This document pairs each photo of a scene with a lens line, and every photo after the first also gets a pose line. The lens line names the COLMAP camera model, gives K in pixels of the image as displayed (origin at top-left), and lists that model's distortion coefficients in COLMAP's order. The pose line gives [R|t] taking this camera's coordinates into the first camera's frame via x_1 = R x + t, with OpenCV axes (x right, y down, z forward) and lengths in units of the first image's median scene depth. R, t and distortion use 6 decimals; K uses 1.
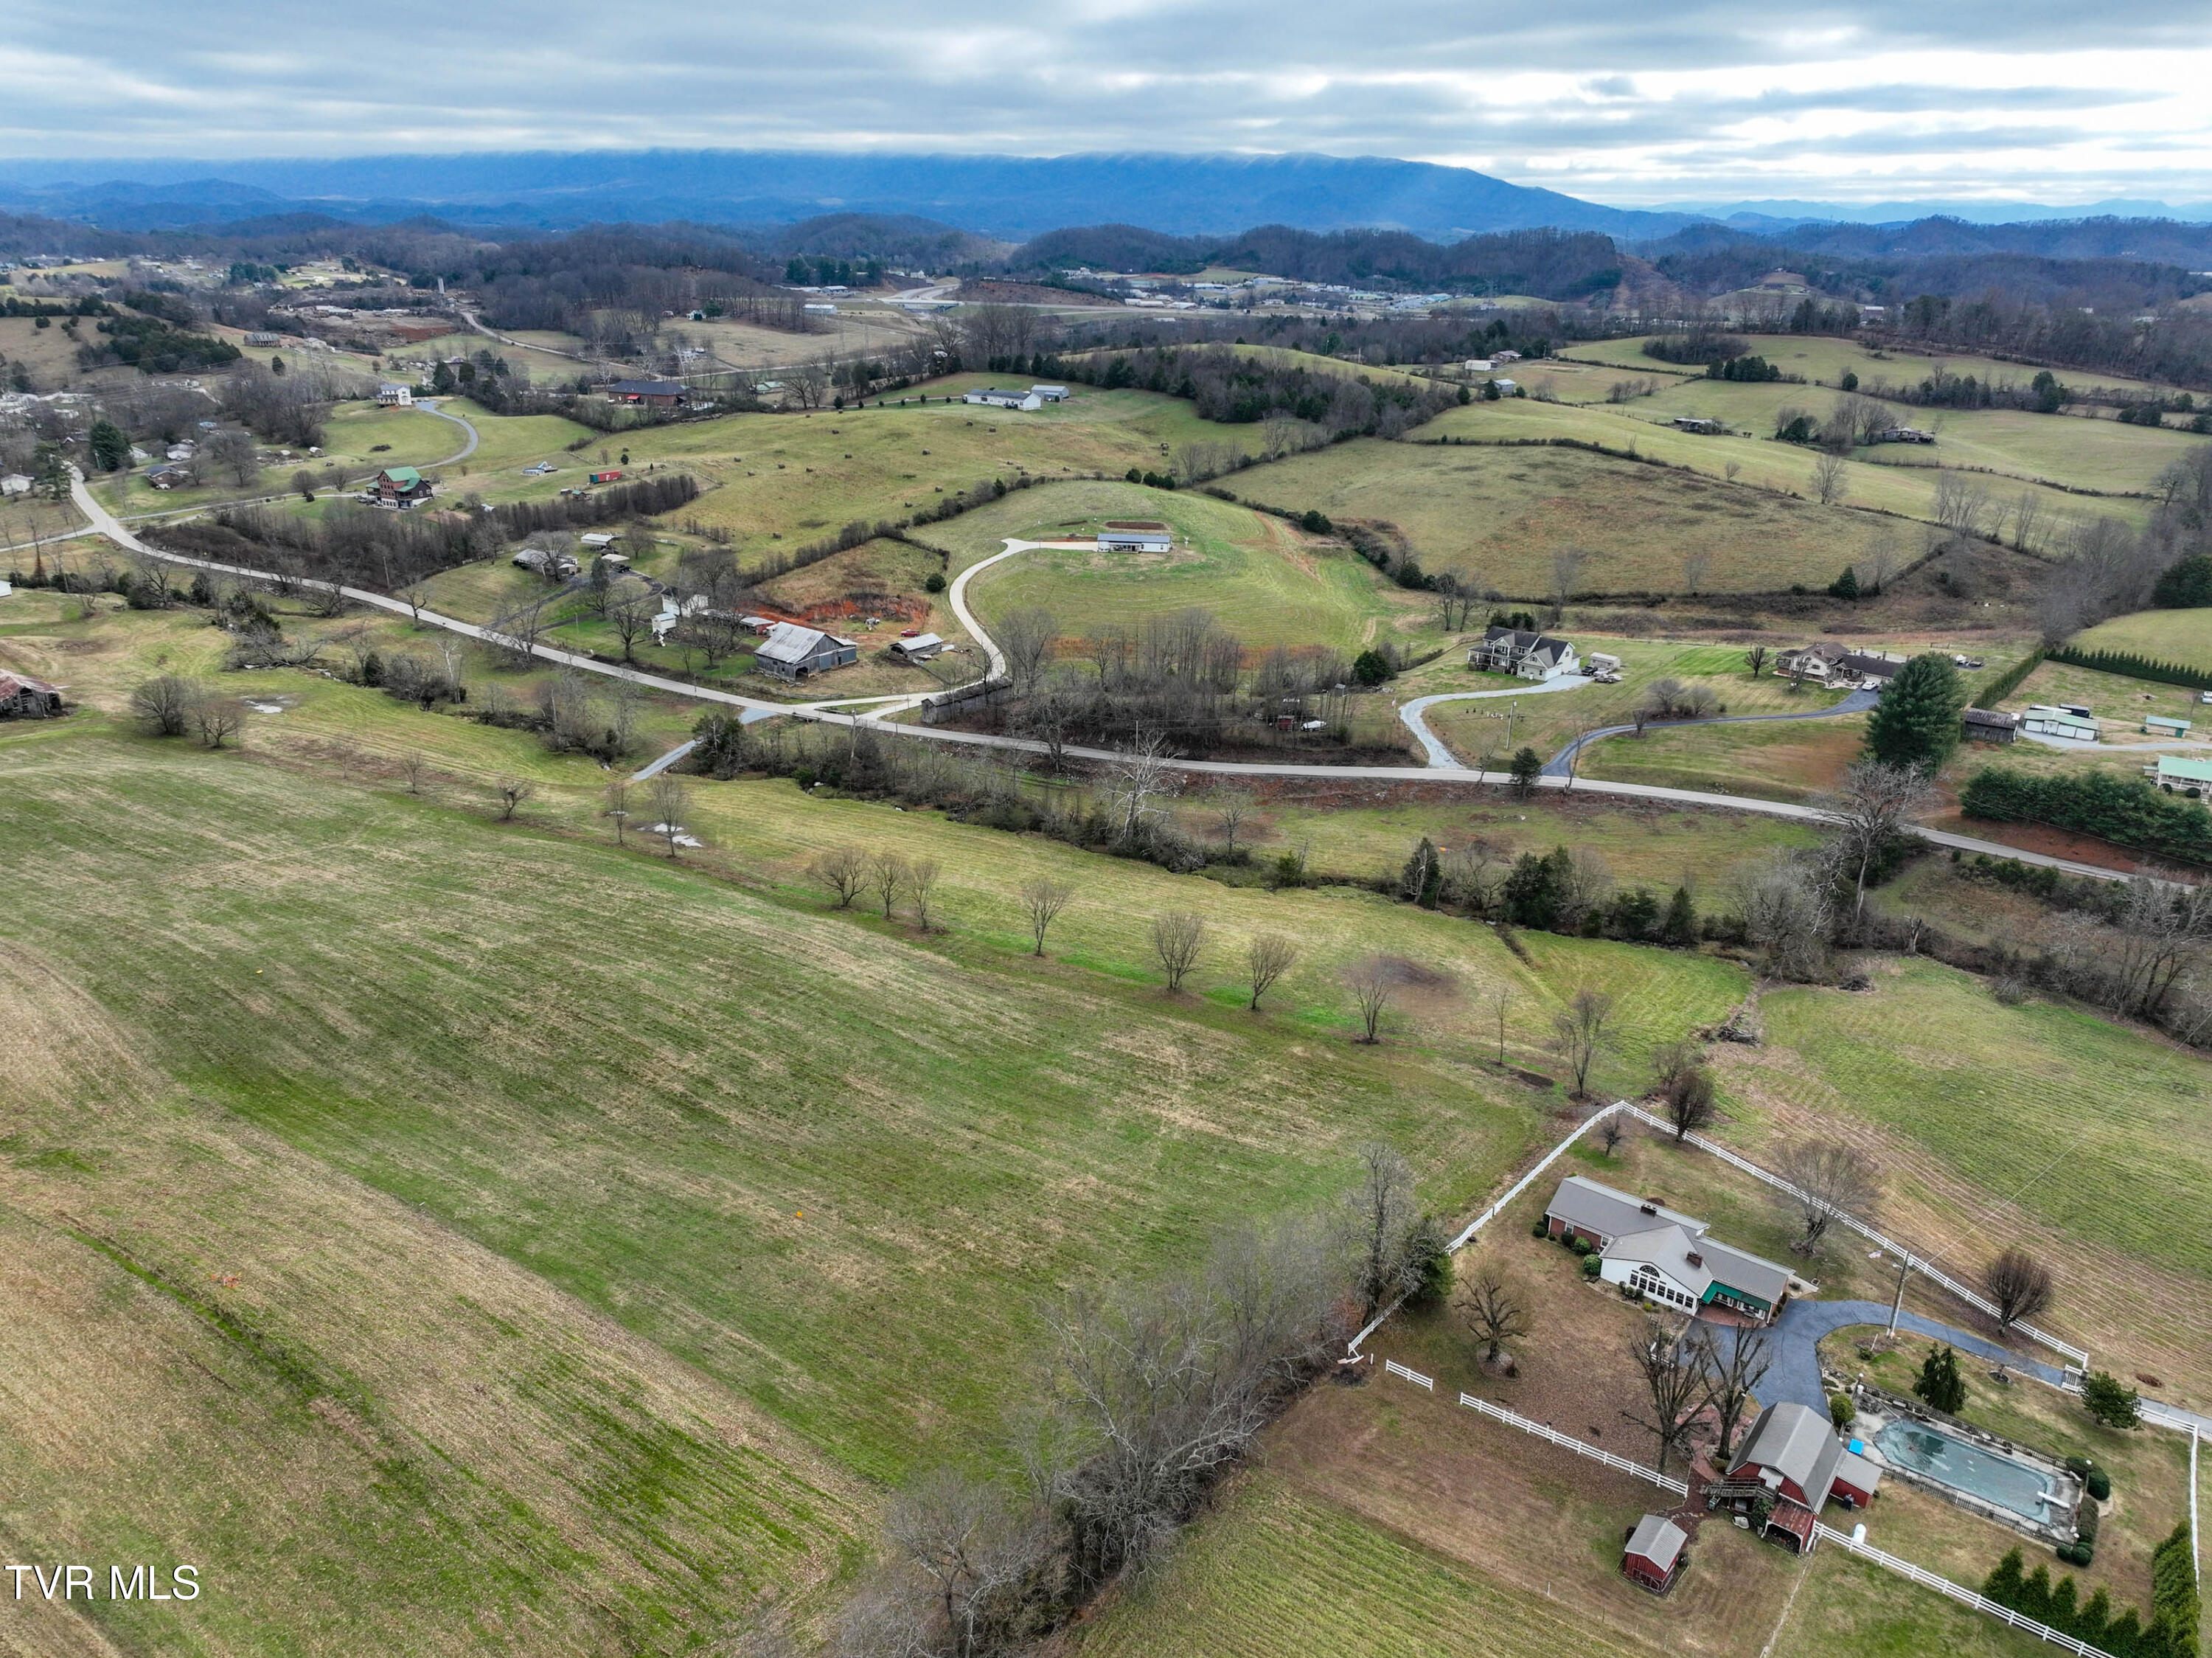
lens RADIAL K [[1549.7, 0, 1112.4], [0, 1549.7, 823.4], [0, 0, 1]] dist [0.008938, 0.004599]
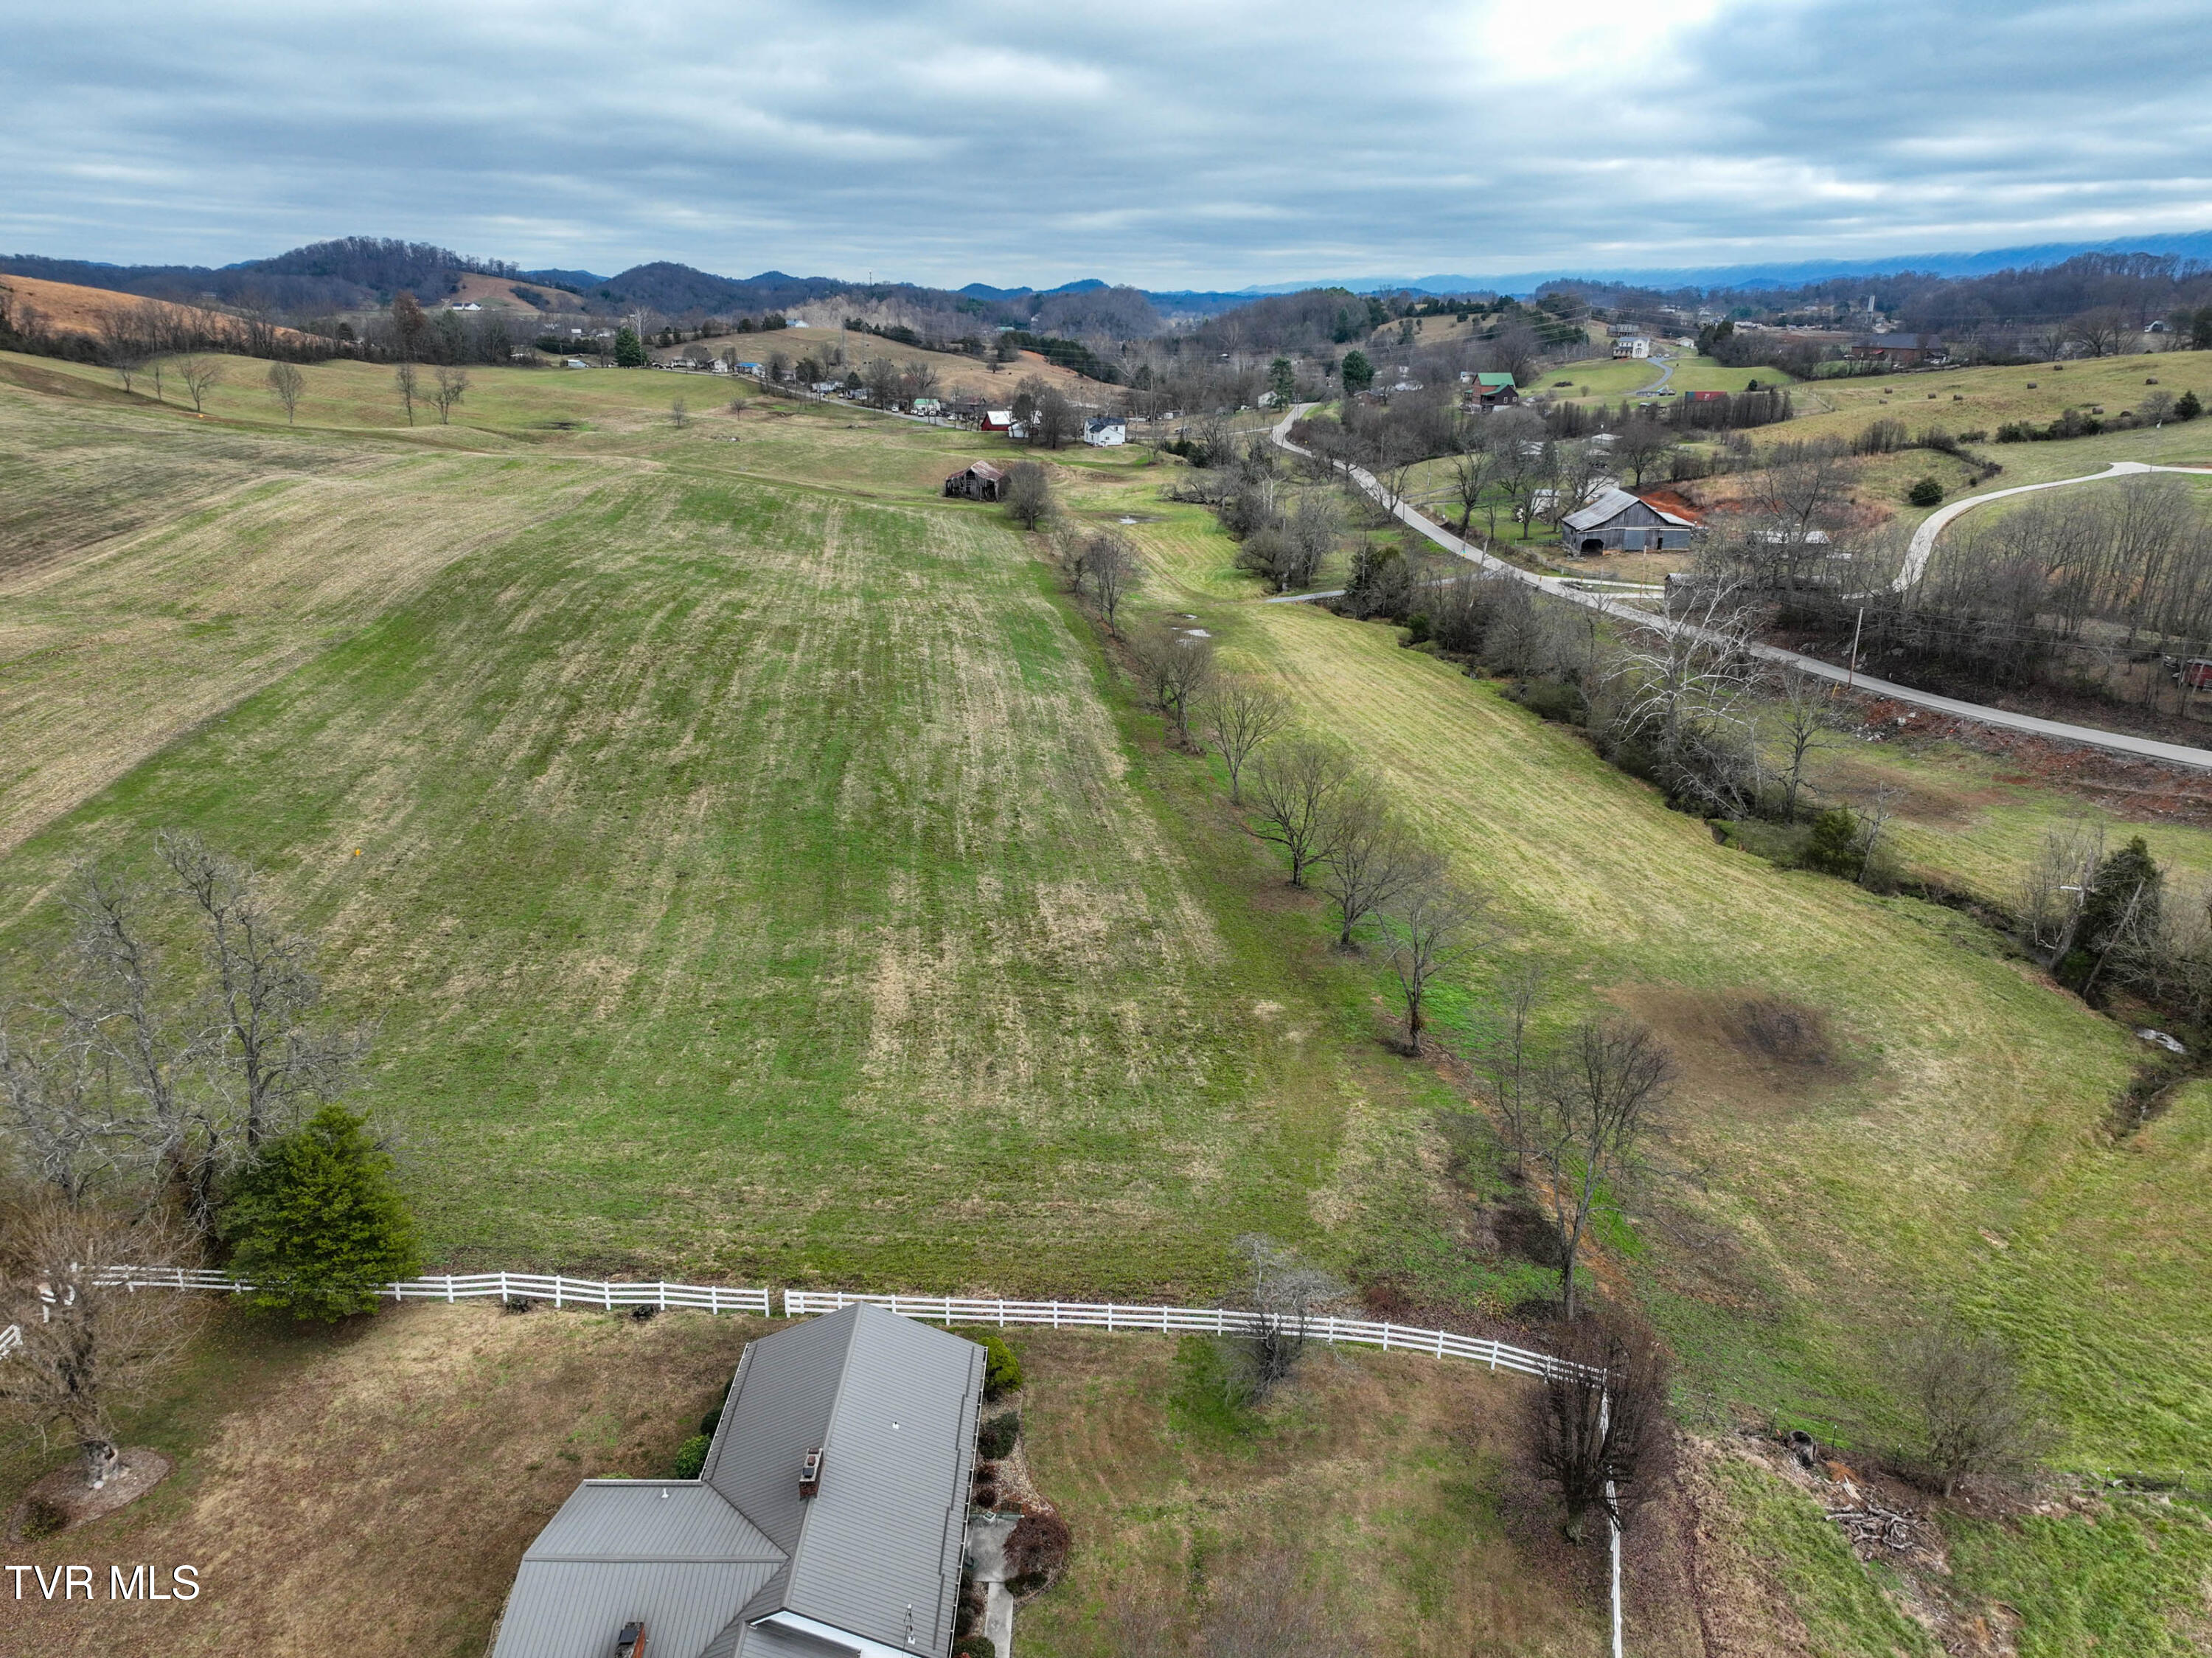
lens RADIAL K [[1550.3, 0, 1112.4], [0, 1550.3, 838.4], [0, 0, 1]] dist [-0.004338, 0.019565]
pose [[0.607997, 0.248686, -0.753986, 0.306475], [-0.284076, 0.954946, 0.085897, 0.046191], [0.741378, 0.161964, 0.651250, 0.437172]]
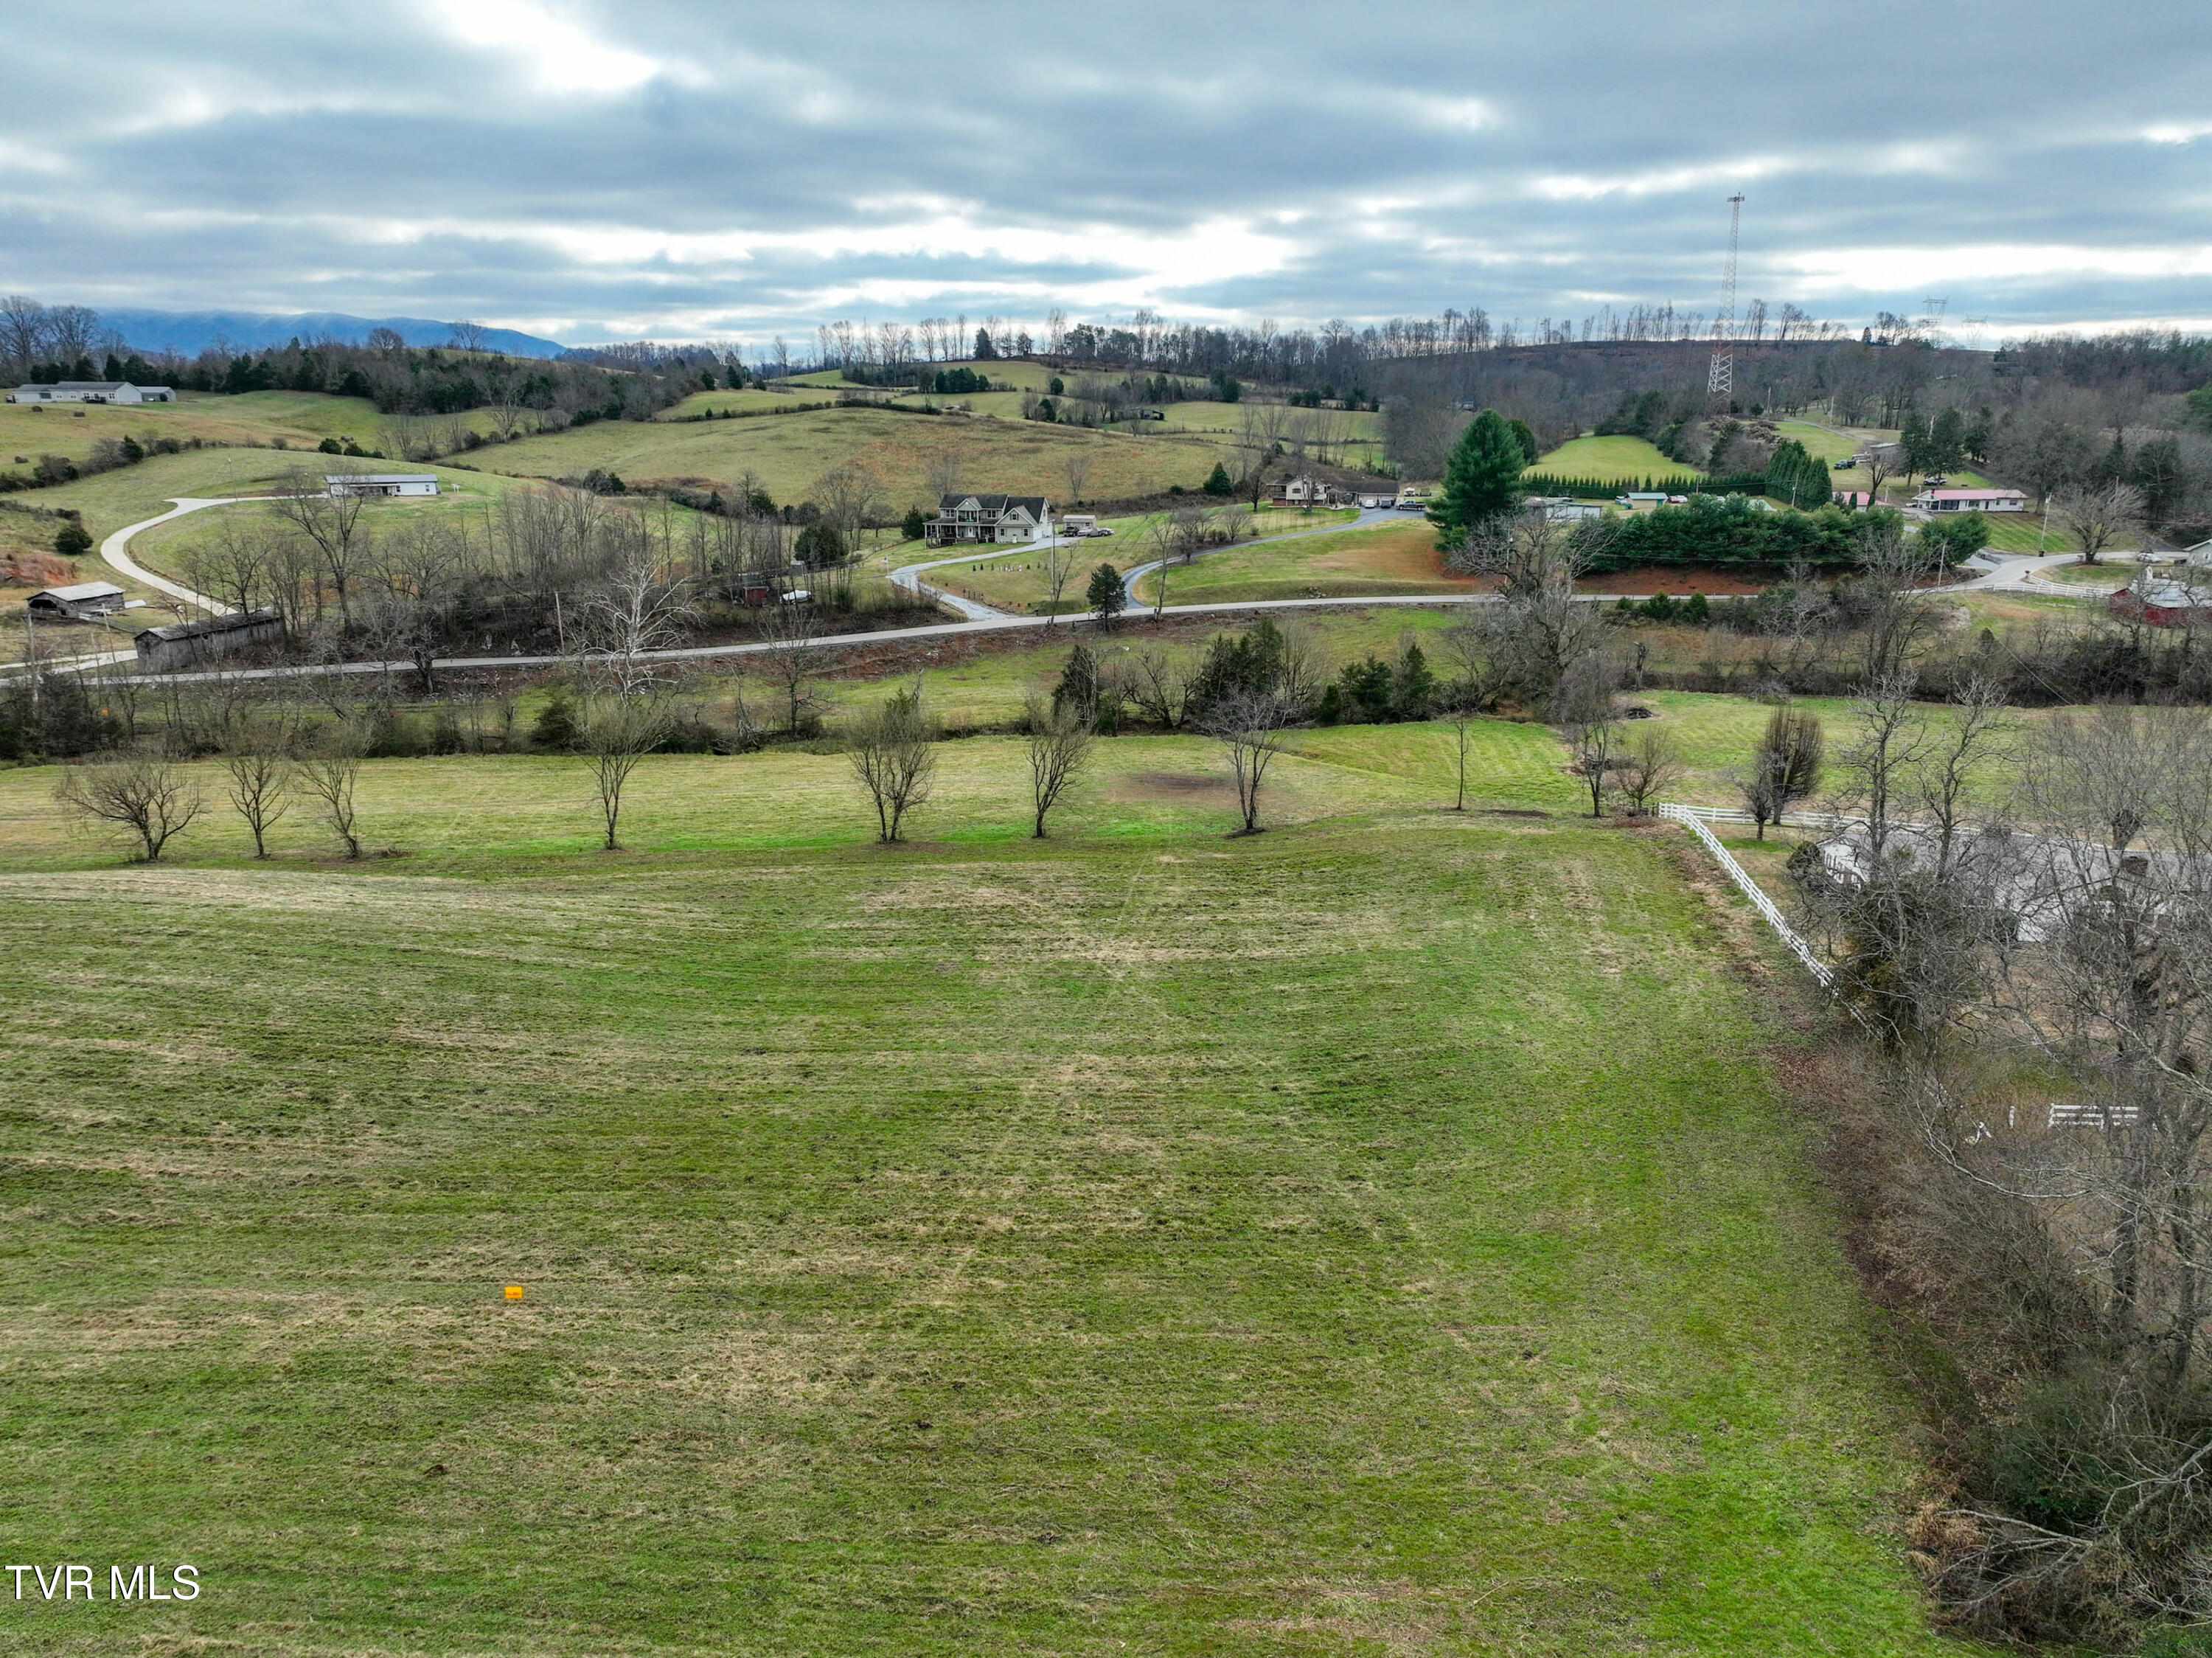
lens RADIAL K [[1553.6, 0, 1112.5], [0, 1553.6, 821.4], [0, 0, 1]] dist [0.001768, 0.014854]
pose [[0.844150, -0.154012, 0.513509, -0.139046], [0.204903, 0.977812, -0.043571, 0.105733], [-0.495405, 0.142000, 0.856977, 0.342329]]
